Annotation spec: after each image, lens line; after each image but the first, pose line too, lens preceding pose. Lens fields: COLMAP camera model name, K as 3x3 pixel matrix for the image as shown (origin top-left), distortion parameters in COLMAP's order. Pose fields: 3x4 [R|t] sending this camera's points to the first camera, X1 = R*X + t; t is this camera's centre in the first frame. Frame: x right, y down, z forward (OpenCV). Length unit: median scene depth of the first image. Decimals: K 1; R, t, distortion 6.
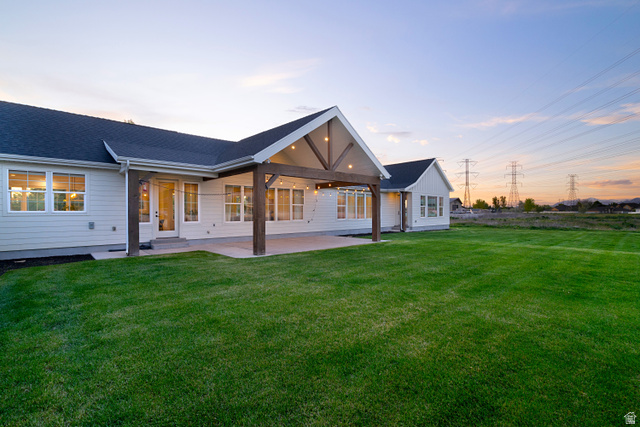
lens RADIAL K [[292.7, 0, 321.8], [0, 292.7, 212.6], [0, 0, 1]] dist [0.018598, 0.000067]
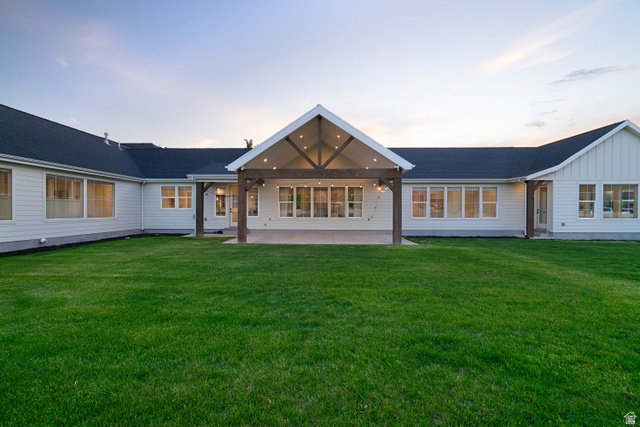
lens RADIAL K [[292.7, 0, 322.3], [0, 292.7, 212.7], [0, 0, 1]] dist [0.018598, 0.000067]
pose [[0.719311, 0.011444, -0.694594, 0.628689], [-0.004531, 0.999920, 0.011783, -0.002068], [0.694673, -0.005329, 0.719306, 0.225556]]
